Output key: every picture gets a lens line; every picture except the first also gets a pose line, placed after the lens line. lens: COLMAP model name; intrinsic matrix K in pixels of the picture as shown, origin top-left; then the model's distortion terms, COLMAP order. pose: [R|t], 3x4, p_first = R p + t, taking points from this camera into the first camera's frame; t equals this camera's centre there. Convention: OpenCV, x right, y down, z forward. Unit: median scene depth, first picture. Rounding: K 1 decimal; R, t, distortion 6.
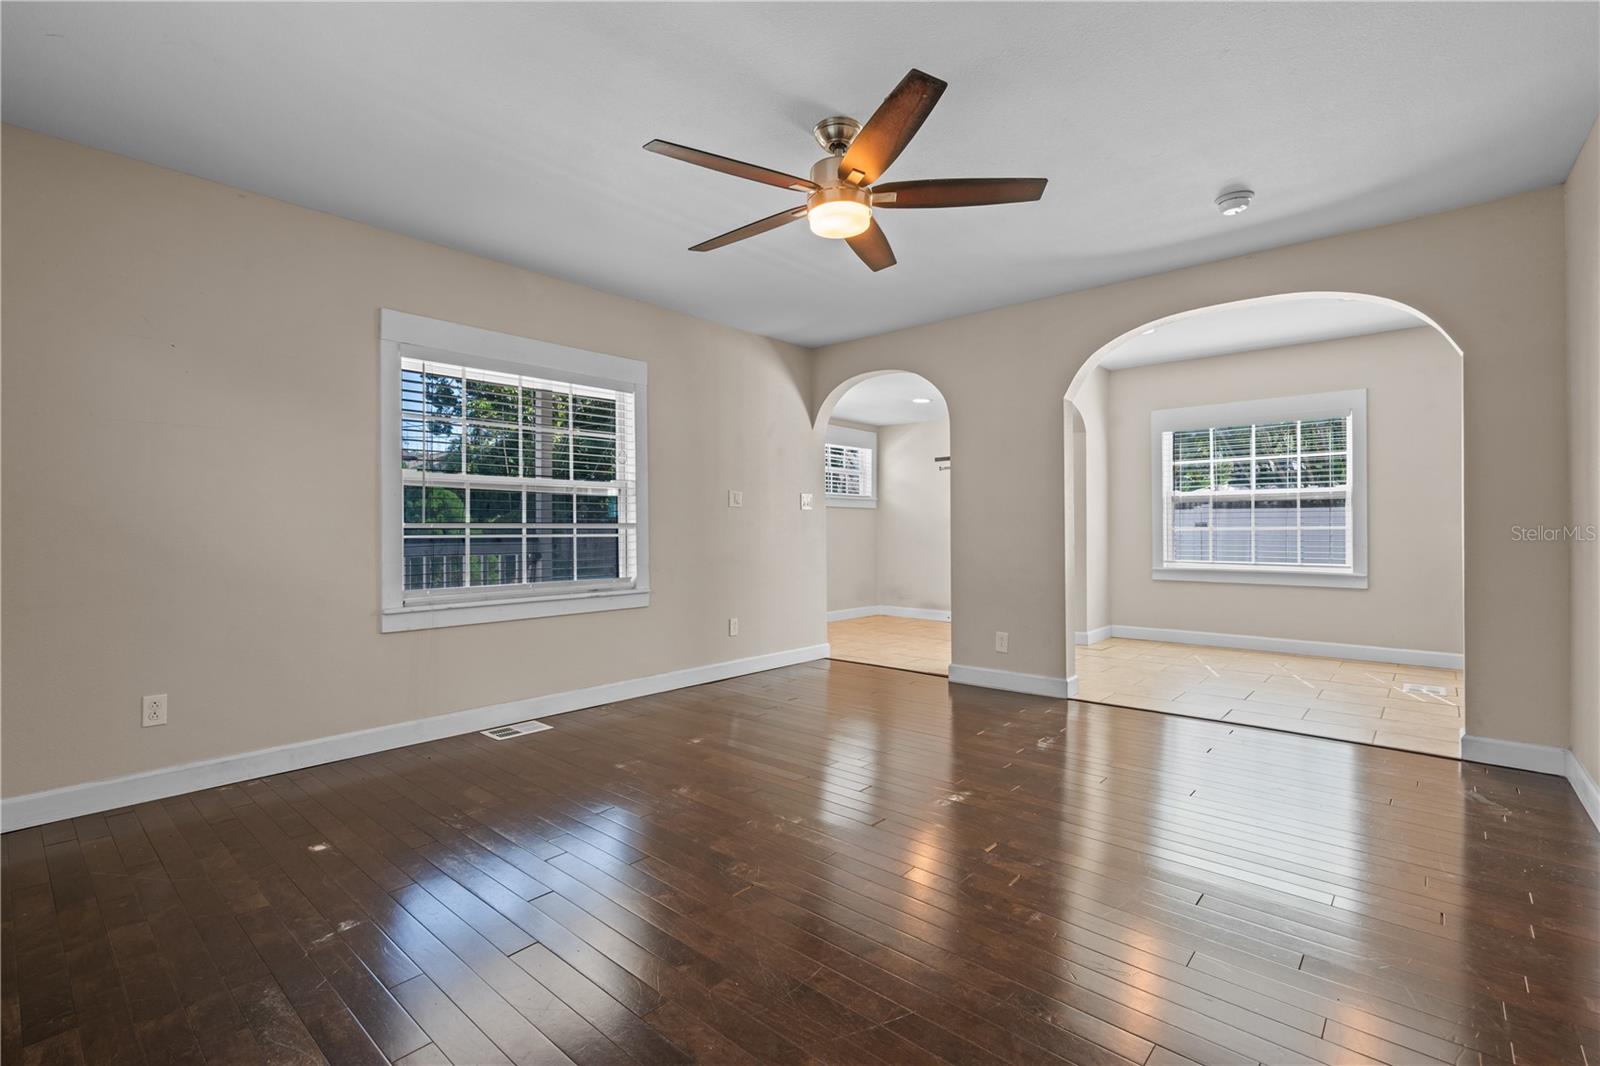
lens RADIAL K [[722.4, 0, 800.0], [0, 722.4, 533.0], [0, 0, 1]] dist [-0.002102, -0.000626]
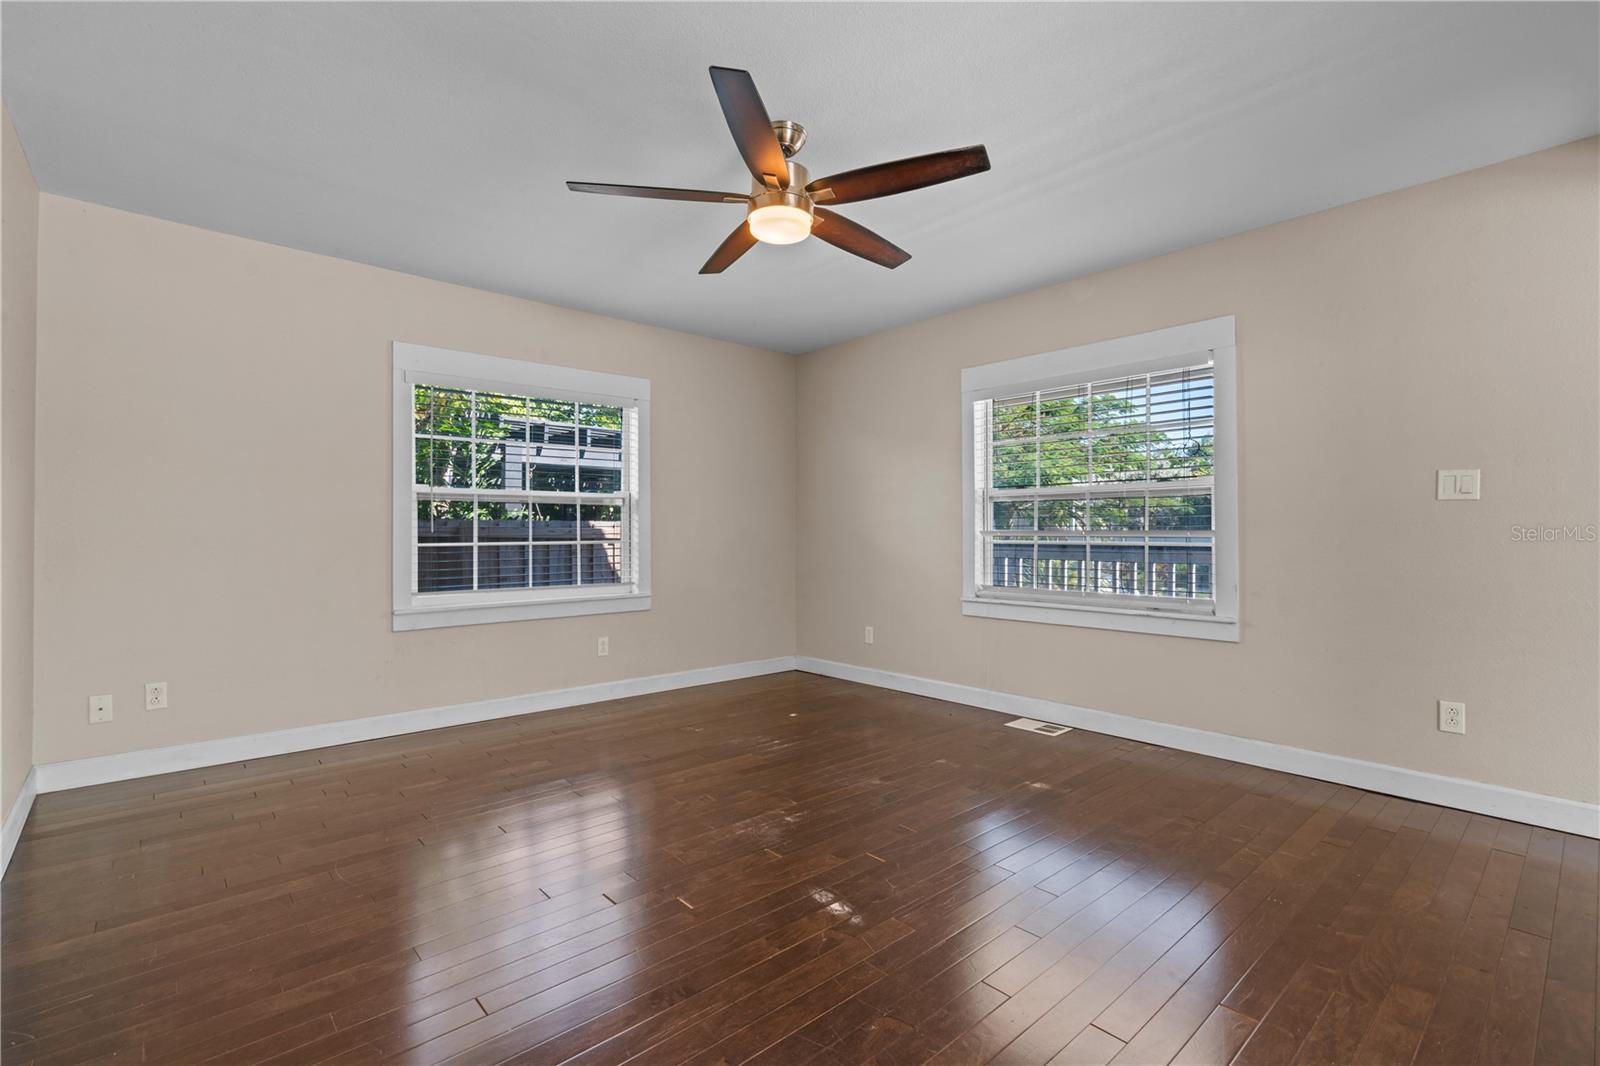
lens RADIAL K [[722.4, 0, 800.0], [0, 722.4, 533.0], [0, 0, 1]] dist [-0.002102, -0.000626]
pose [[-0.114592, 0.000048, -0.993413, 0.739062], [-0.007630, 0.999970, 0.000928, -0.009468], [0.993383, 0.007686, -0.114588, 0.816629]]
